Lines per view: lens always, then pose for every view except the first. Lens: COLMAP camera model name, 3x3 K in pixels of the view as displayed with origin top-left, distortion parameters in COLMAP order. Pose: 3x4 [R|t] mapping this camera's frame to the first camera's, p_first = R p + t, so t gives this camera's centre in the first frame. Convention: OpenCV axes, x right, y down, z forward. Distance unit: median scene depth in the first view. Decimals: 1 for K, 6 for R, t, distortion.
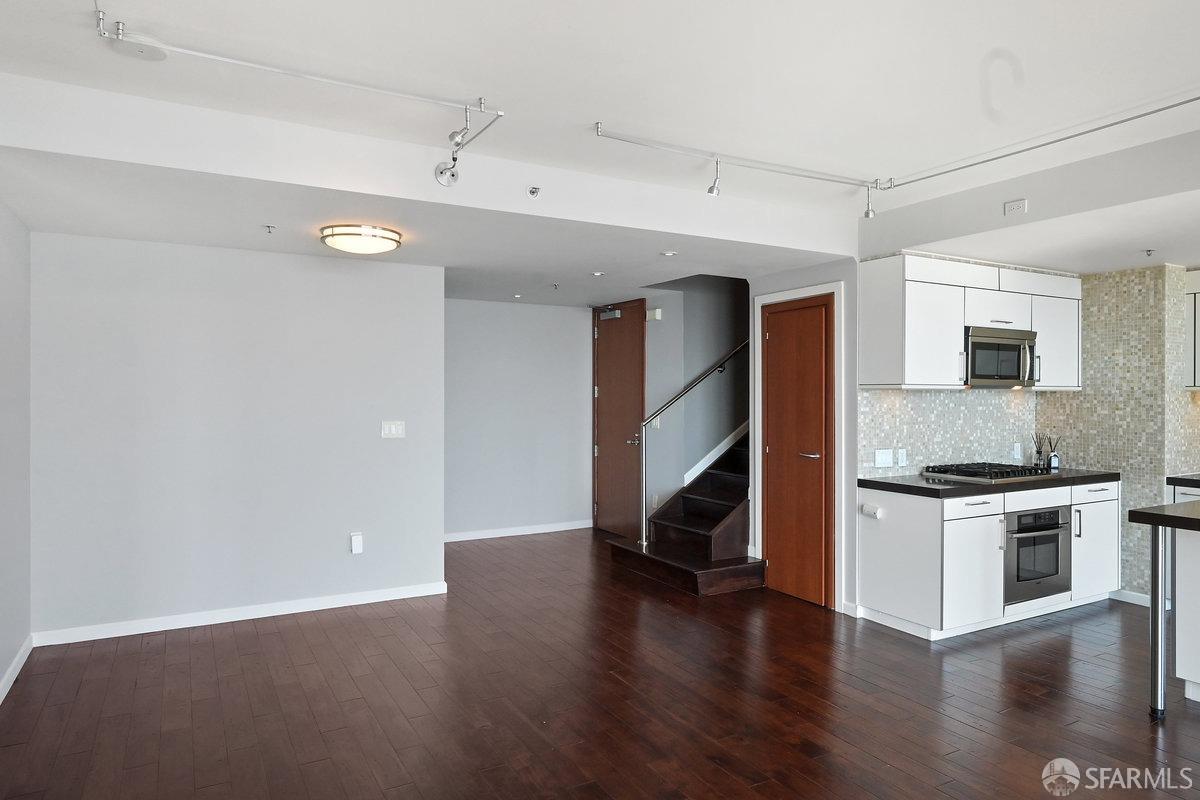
lens RADIAL K [[745.5, 0, 600.0], [0, 745.5, 400.0], [0, 0, 1]] dist [-0.003007, -0.001274]
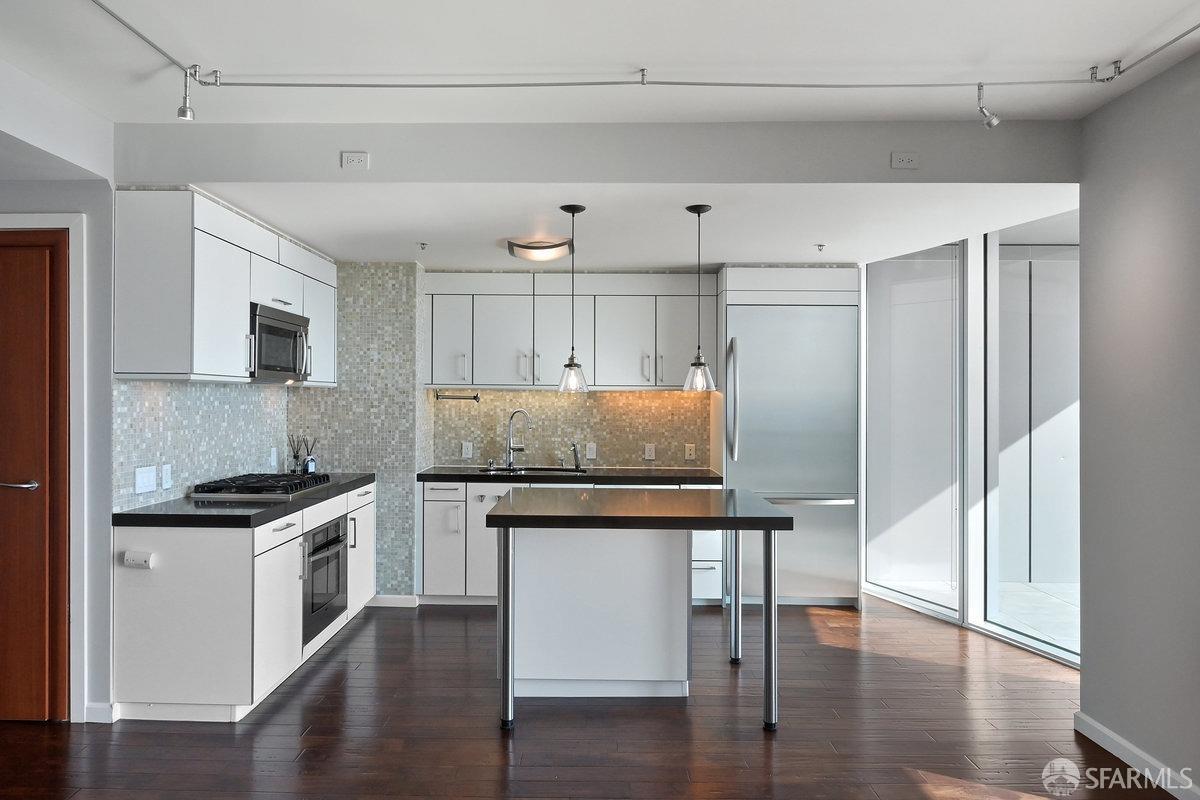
lens RADIAL K [[797.0, 0, 572.5], [0, 797.0, 398.9], [0, 0, 1]] dist [0.003750, 0.000805]
pose [[0.509441, 0.000791, 0.860505, -0.057007], [0.000430, 0.999999, -0.001173, 0.003668], [-0.860505, 0.000967, 0.509440, 0.269383]]
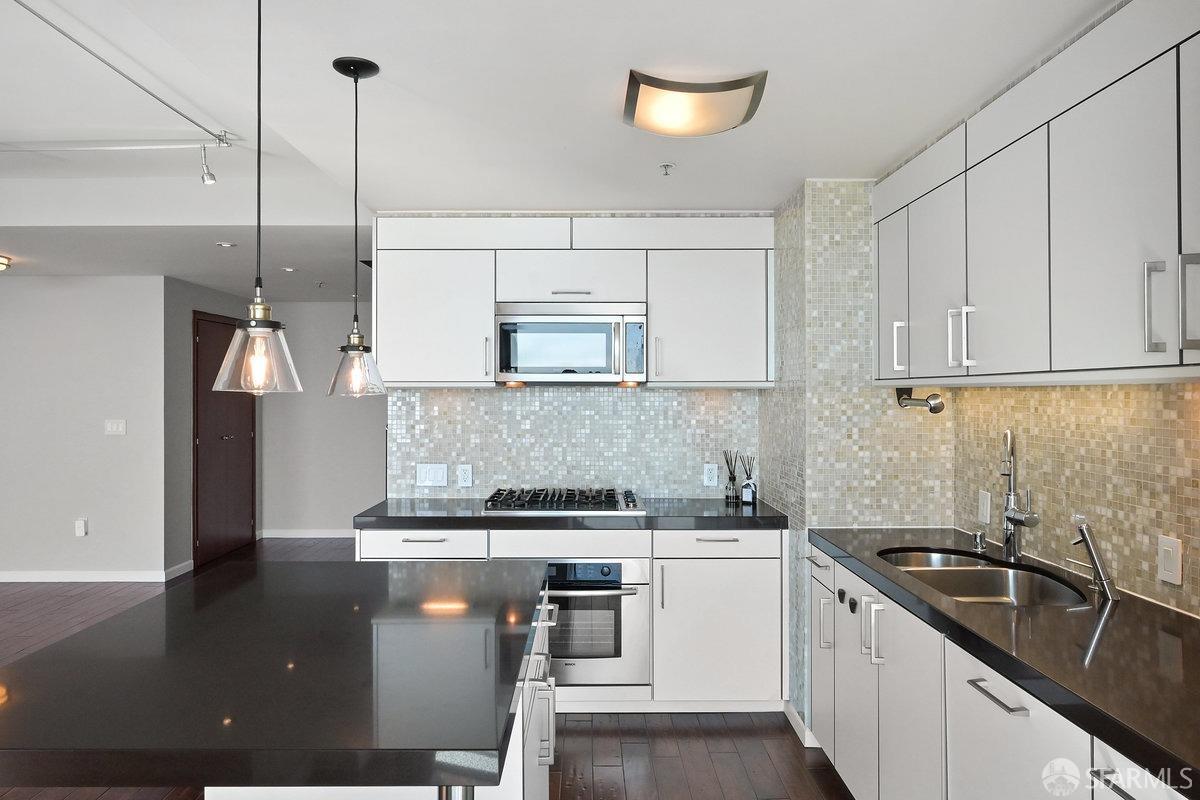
lens RADIAL K [[745.9, 0, 600.0], [0, 745.9, 400.0], [0, 0, 1]] dist [-0.040701, -0.000698]
pose [[0.874836, 0.000807, -0.484419, 0.902484], [-0.000543, 1.000000, 0.000685, -0.002141], [0.484419, -0.000336, 0.874836, 0.383900]]
